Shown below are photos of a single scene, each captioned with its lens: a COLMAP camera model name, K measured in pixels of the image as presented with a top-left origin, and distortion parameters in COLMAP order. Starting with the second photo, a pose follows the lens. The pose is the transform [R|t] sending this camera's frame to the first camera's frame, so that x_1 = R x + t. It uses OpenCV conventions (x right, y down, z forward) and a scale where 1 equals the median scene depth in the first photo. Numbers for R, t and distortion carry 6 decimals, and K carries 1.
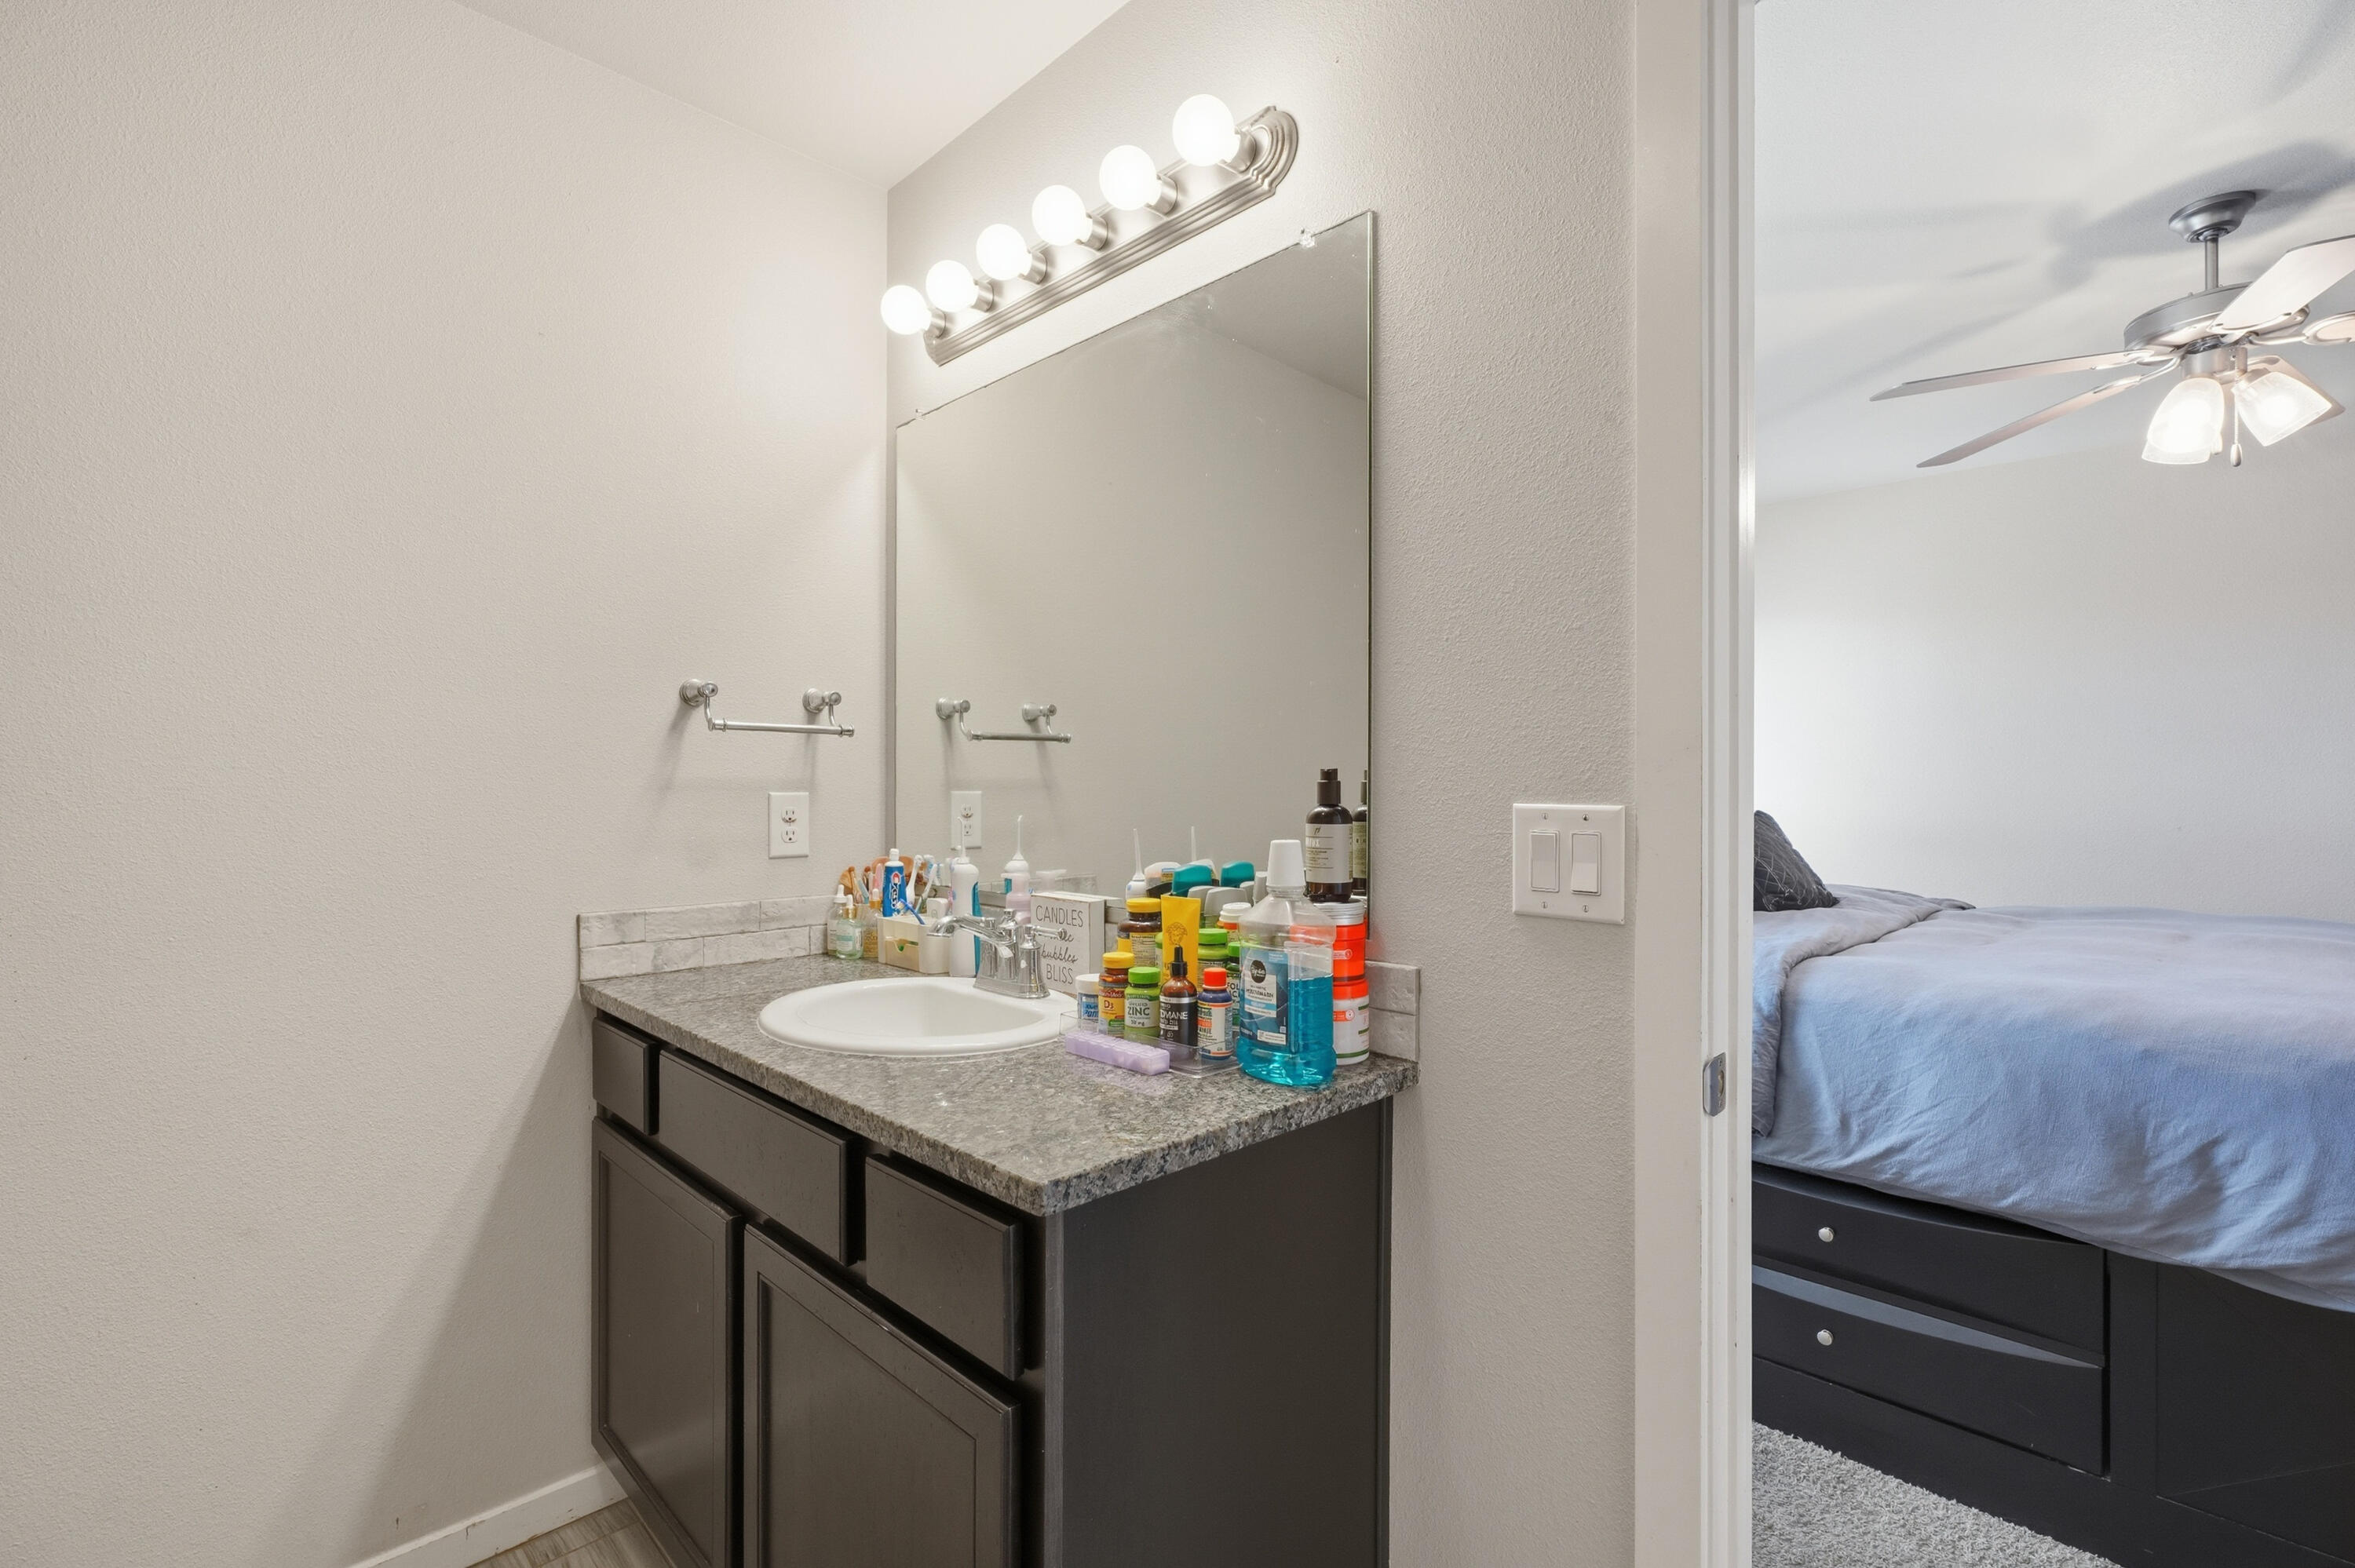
lens RADIAL K [[1062.1, 0, 1174.0], [0, 1062.1, 785.4], [0, 0, 1]] dist [-0.009002, 0.003072]
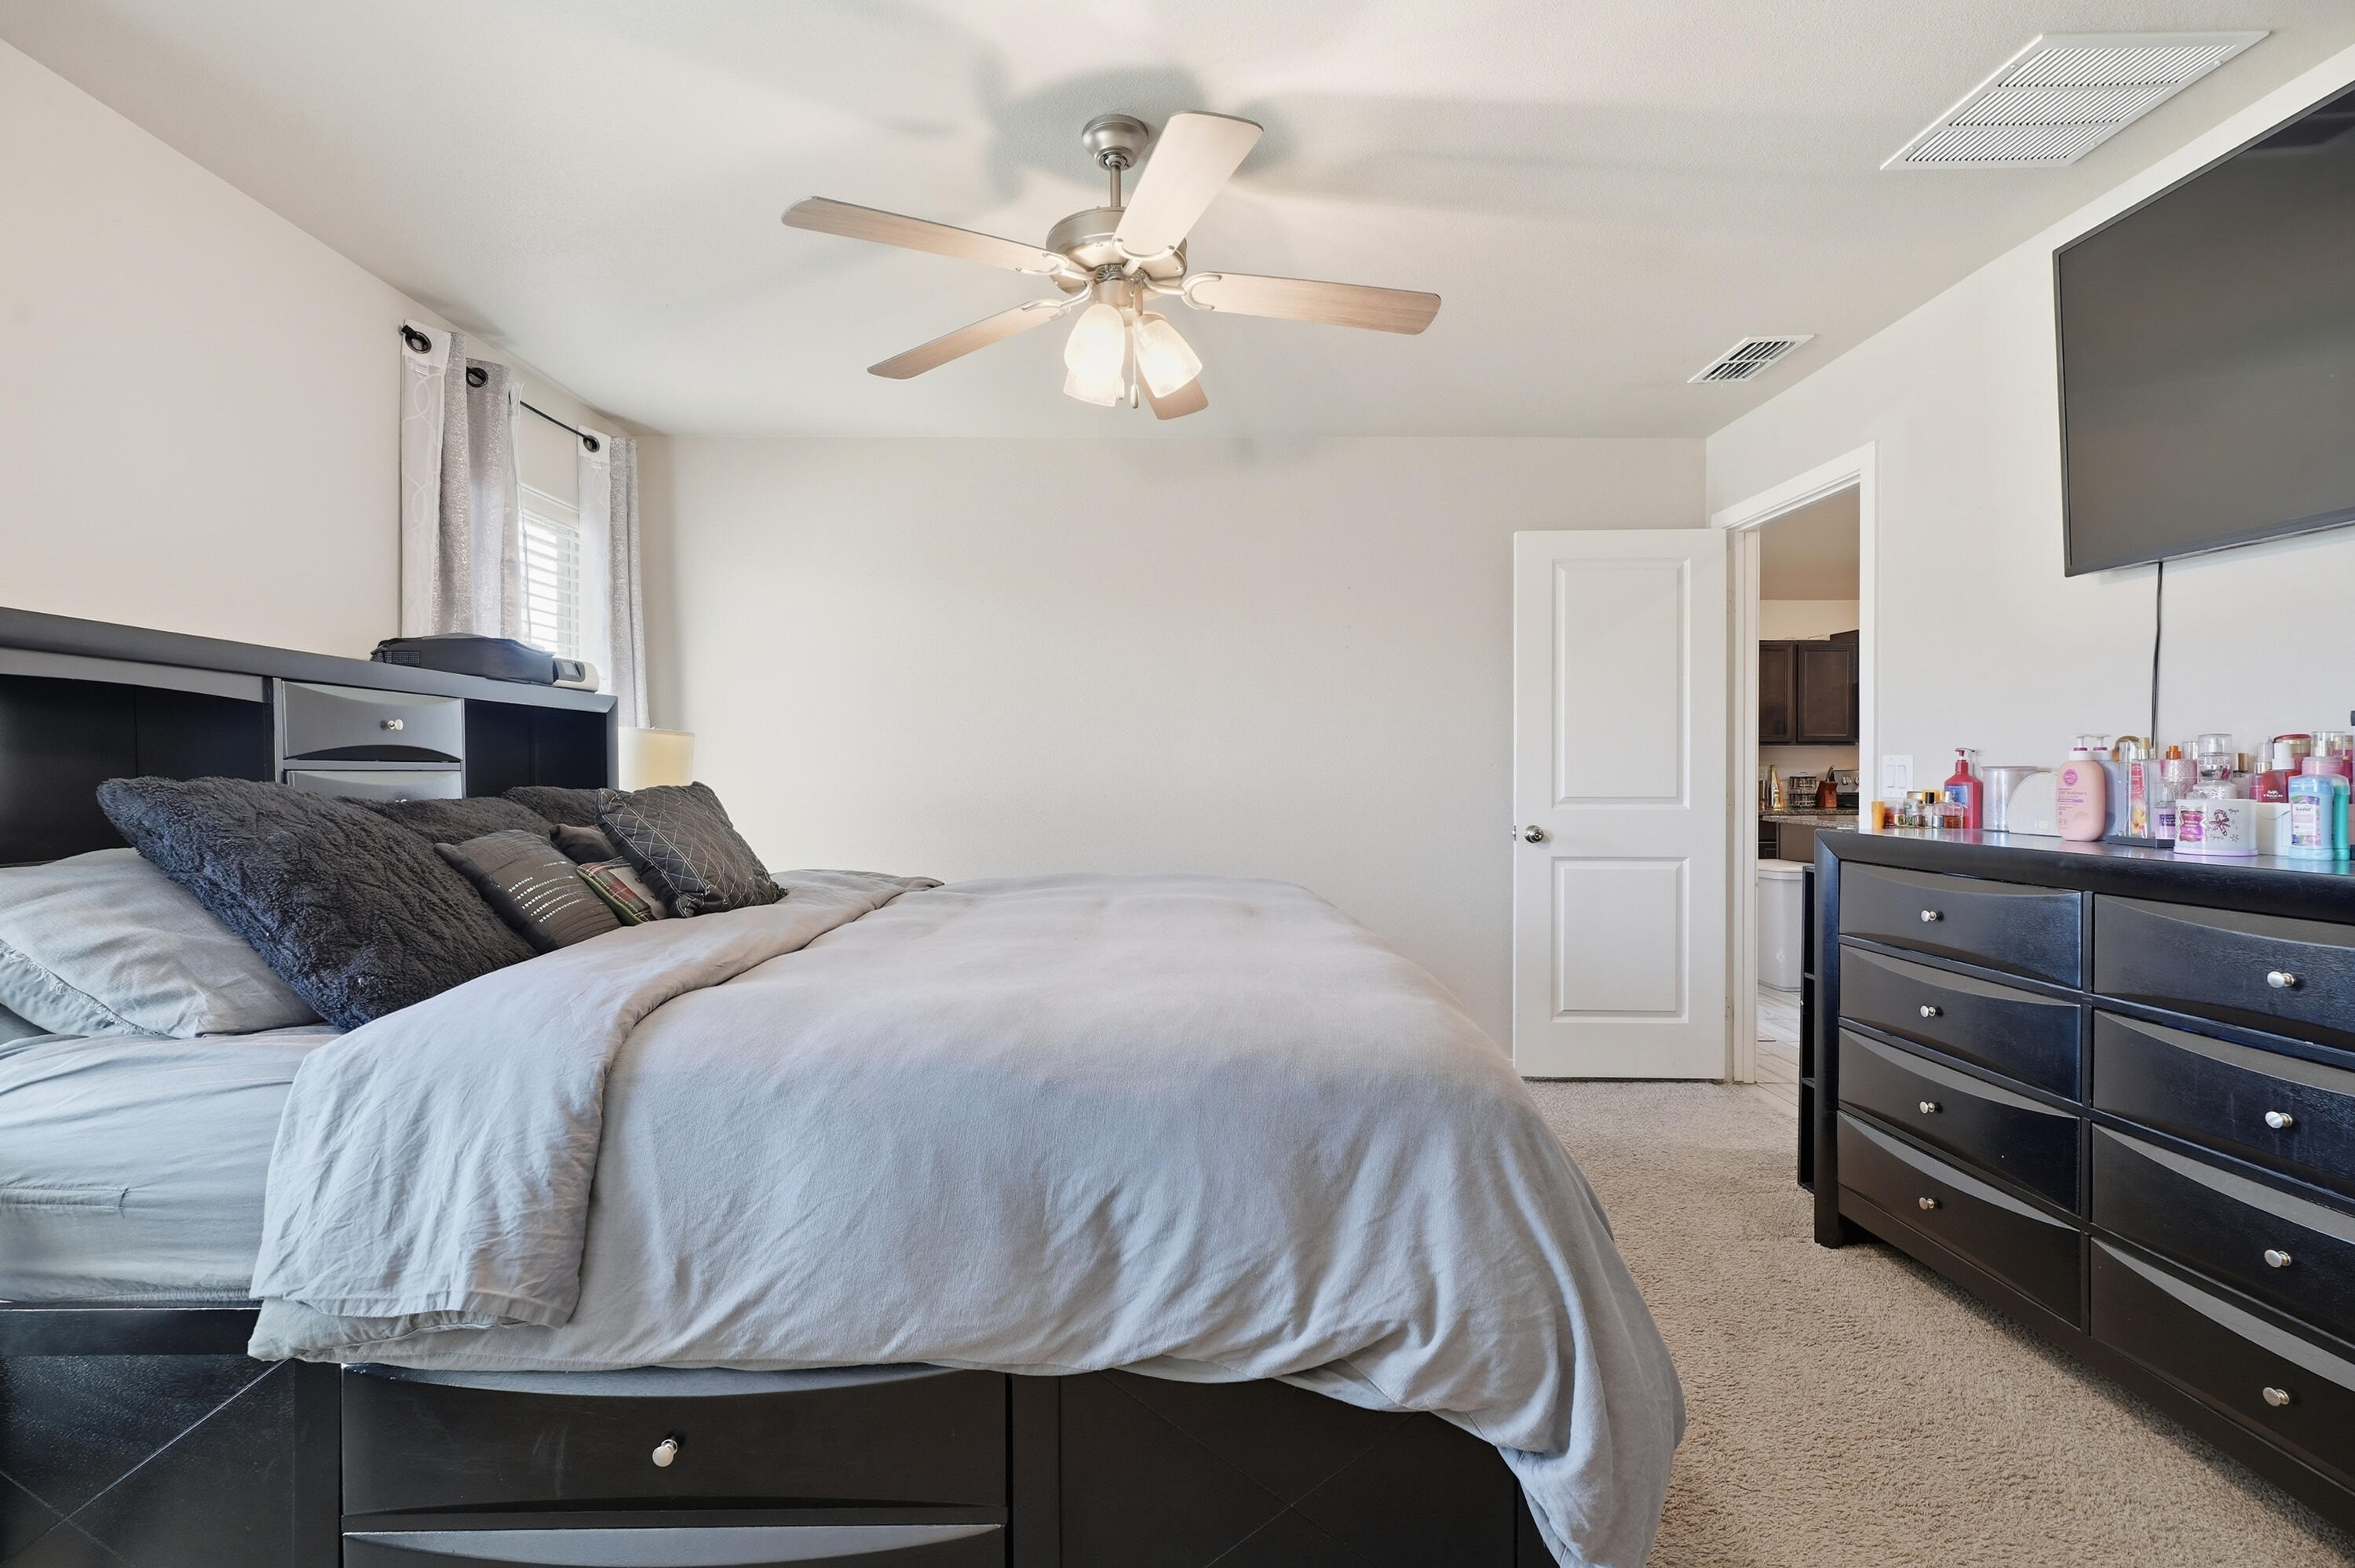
lens RADIAL K [[1062.1, 0, 1169.3], [0, 1062.1, 777.8], [0, 0, 1]] dist [-0.009002, 0.003072]
pose [[0.690859, -0.011397, 0.722900, 0.386607], [0.006498, 0.999933, 0.009555, 0.025106], [-0.722960, -0.001903, 0.690887, 0.368006]]
